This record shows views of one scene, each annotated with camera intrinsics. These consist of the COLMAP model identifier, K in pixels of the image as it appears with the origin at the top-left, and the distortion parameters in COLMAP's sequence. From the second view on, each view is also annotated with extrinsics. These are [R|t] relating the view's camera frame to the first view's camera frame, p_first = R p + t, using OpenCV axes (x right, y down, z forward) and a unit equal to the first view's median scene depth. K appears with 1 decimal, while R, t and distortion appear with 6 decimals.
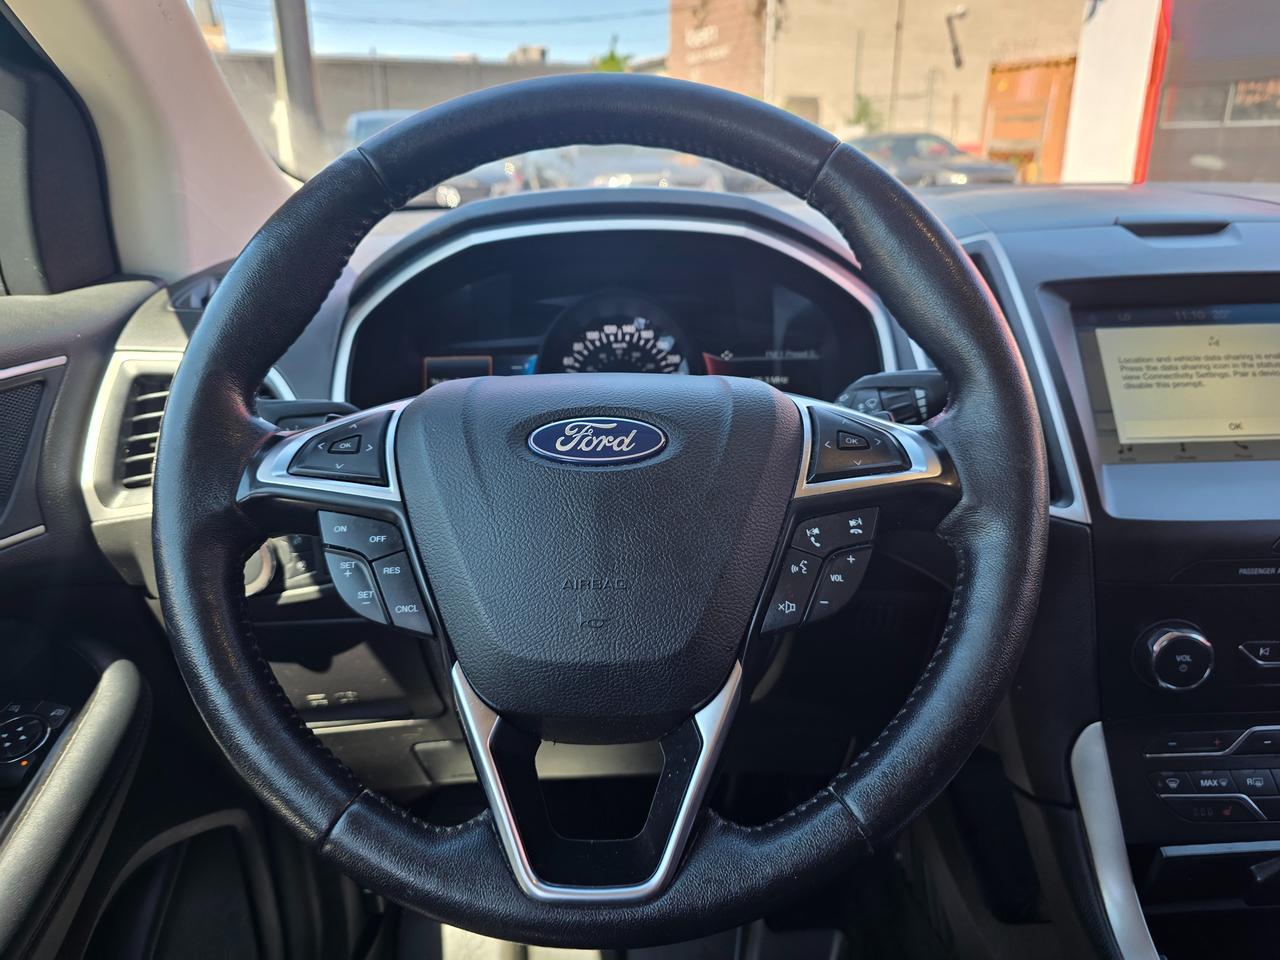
lens RADIAL K [[885.1, 0, 602.7], [0, 885.1, 452.6], [0, 0, 1]] dist [0.038344, -0.052347]
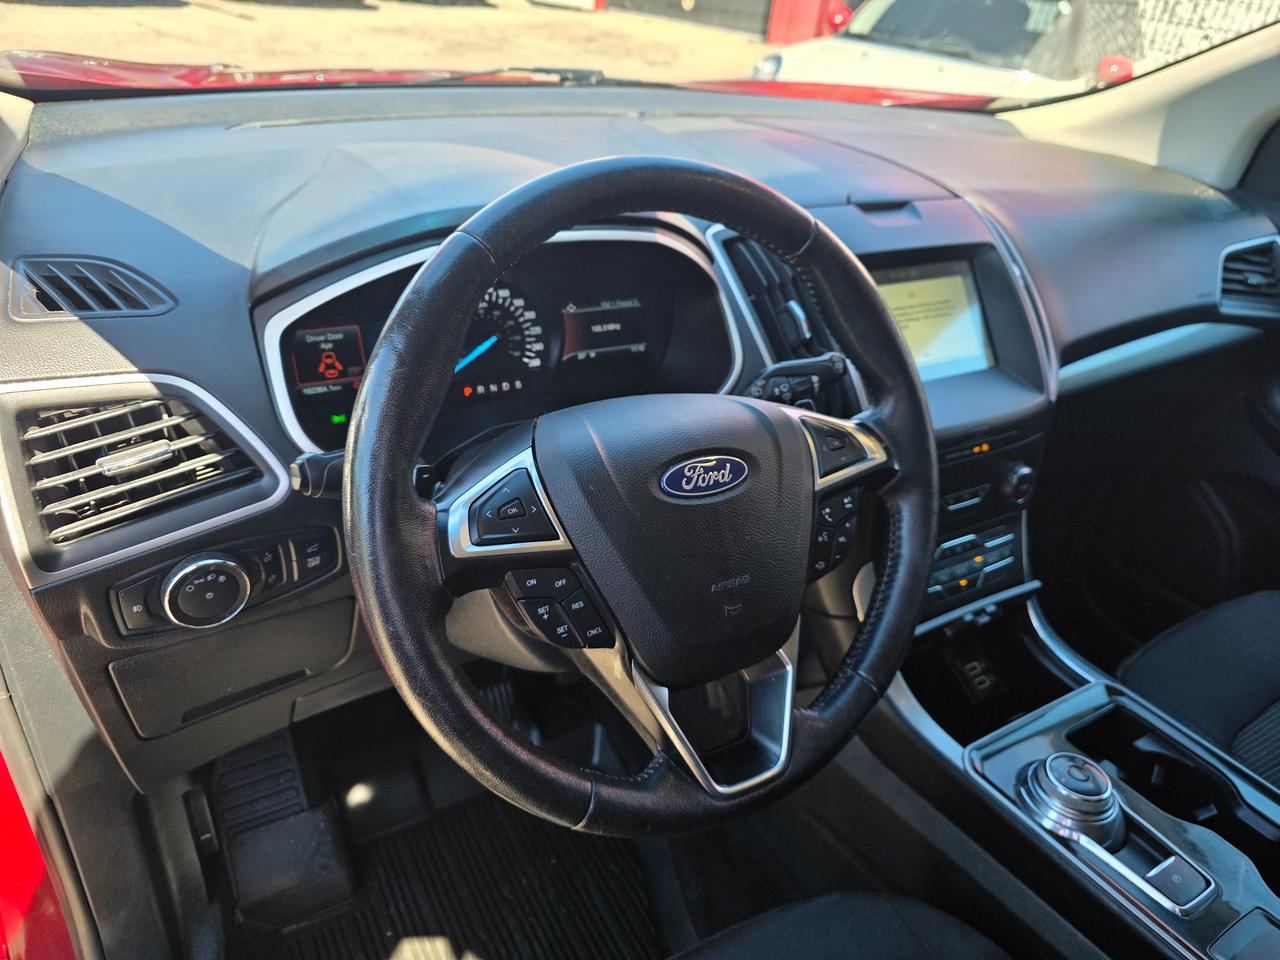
lens RADIAL K [[880.4, 0, 640.0], [0, 880.4, 480.0], [0, 0, 1]] dist [0.050532, -0.051439]
pose [[0.843630, -0.173804, 0.508015, -0.530190], [0.043658, 0.965231, 0.257728, -0.245598], [-0.535146, -0.195248, 0.821886, -0.024169]]
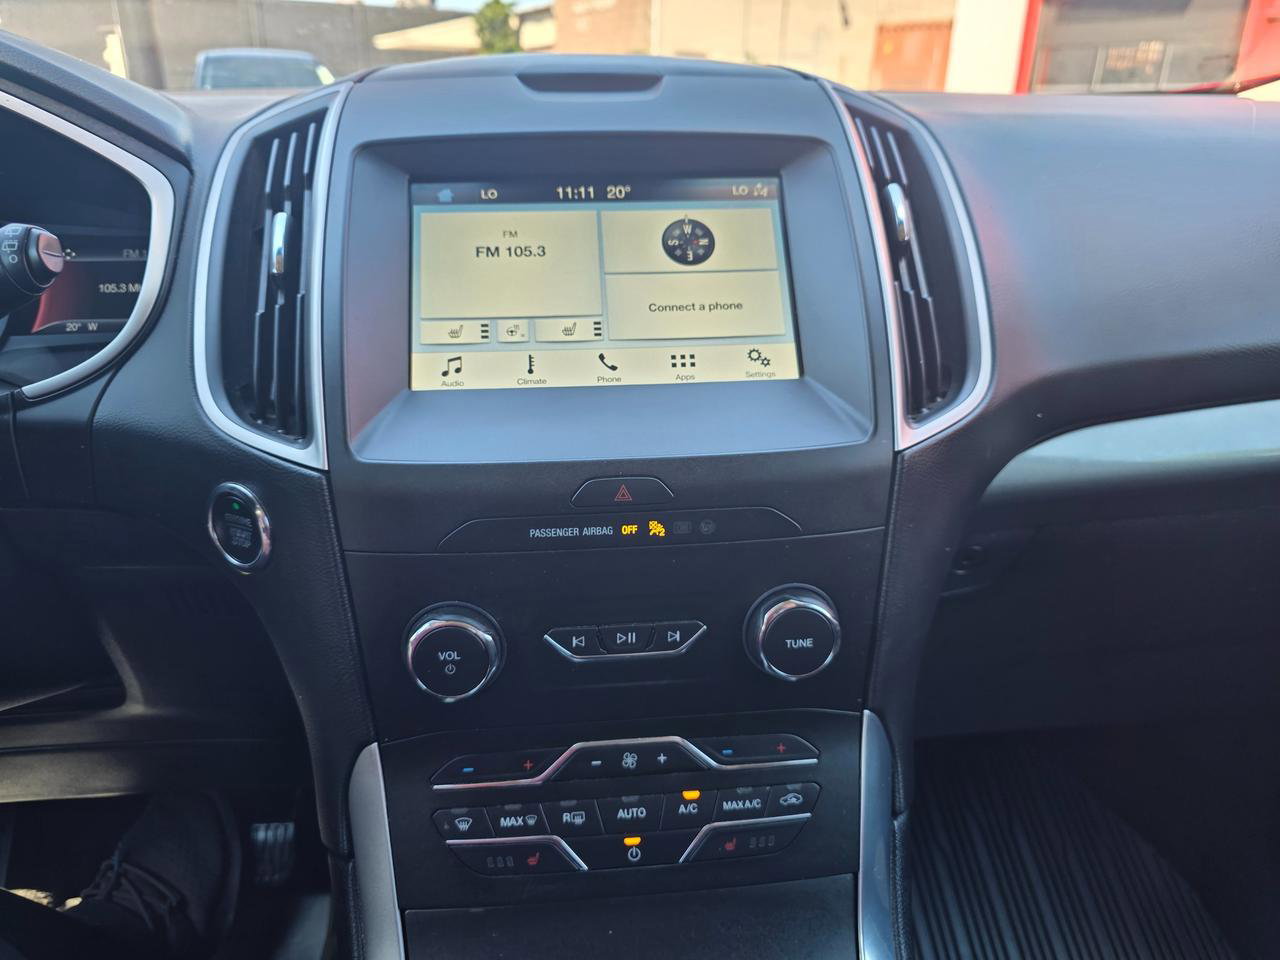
lens RADIAL K [[880.4, 0, 640.0], [0, 880.4, 480.0], [0, 0, 1]] dist [0.050532, -0.051439]
pose [[0.994232, -0.016873, 0.105913, 0.715777], [0.010509, 0.998121, 0.060361, 0.047121], [-0.106733, -0.058900, 0.992542, 0.279182]]
